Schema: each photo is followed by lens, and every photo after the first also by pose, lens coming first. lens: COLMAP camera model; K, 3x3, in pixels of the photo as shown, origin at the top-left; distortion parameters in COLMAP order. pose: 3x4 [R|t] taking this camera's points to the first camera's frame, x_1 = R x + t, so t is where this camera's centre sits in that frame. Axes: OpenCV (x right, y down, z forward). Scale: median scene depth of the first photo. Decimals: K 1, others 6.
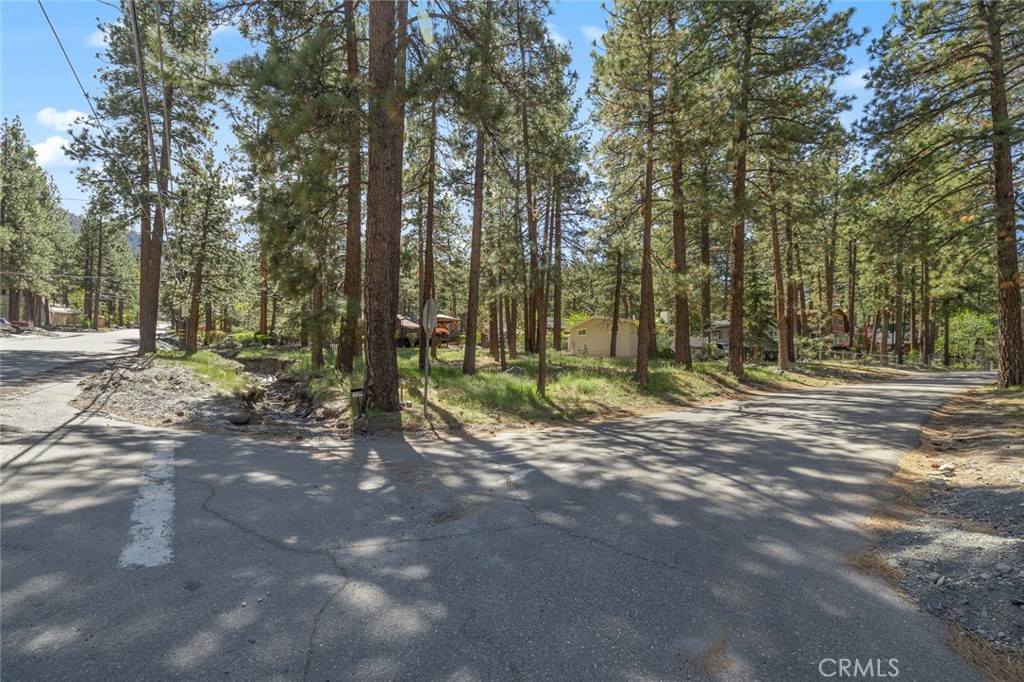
lens RADIAL K [[446.7, 0, 510.5], [0, 446.7, 364.1], [0, 0, 1]] dist [-0.000698, -0.000188]
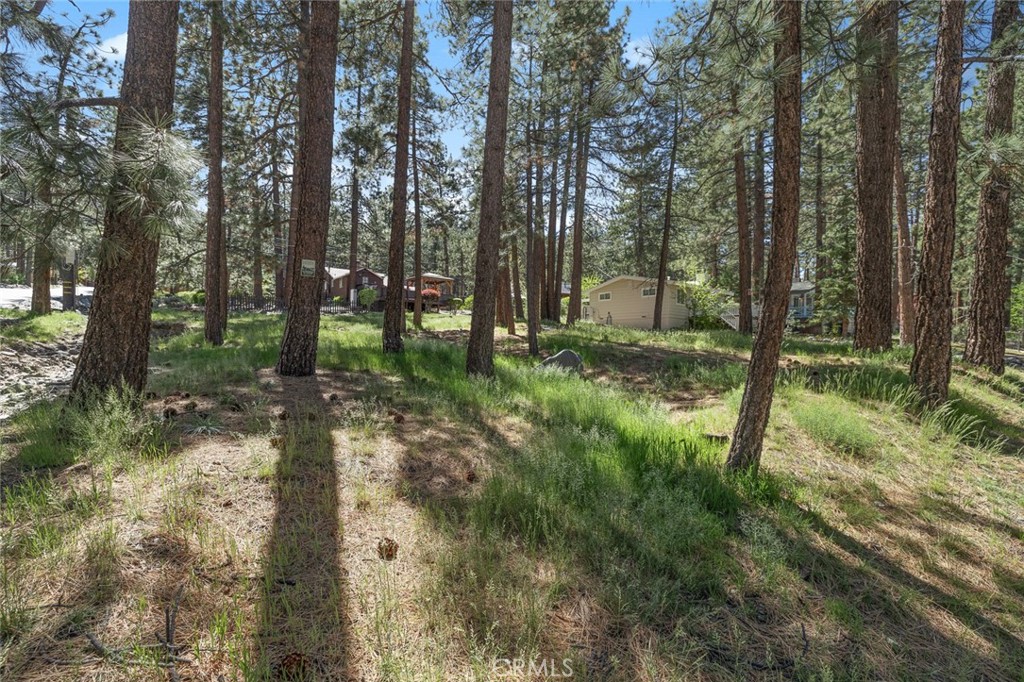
lens RADIAL K [[448.8, 0, 512.0], [0, 448.8, 341.0], [0, 0, 1]] dist [0.001504, 0.000246]
pose [[0.999625, 0.014340, 0.023308, -0.041782], [-0.014858, 0.999643, 0.022216, -0.009654], [-0.022981, -0.022554, 0.999481, 0.305456]]
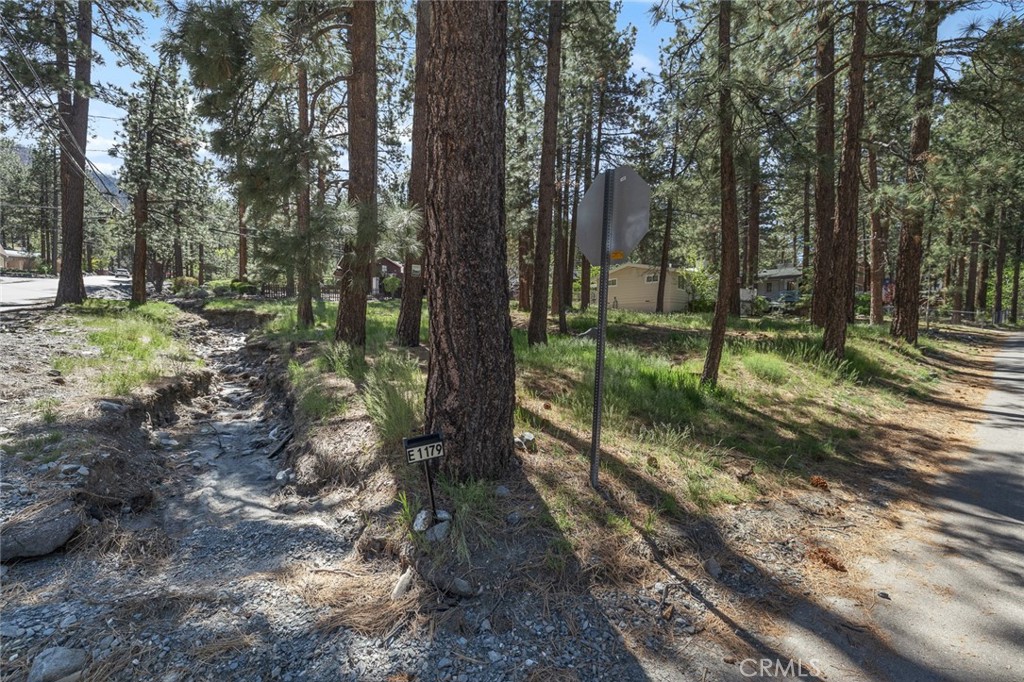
lens RADIAL K [[448.8, 0, 512.0], [0, 448.8, 341.0], [0, 0, 1]] dist [0.001504, 0.000246]
pose [[0.999774, 0.005641, 0.020476, -0.082198], [-0.006790, 0.998379, 0.056514, -0.008279], [-0.020124, -0.056640, 0.998192, 0.195849]]
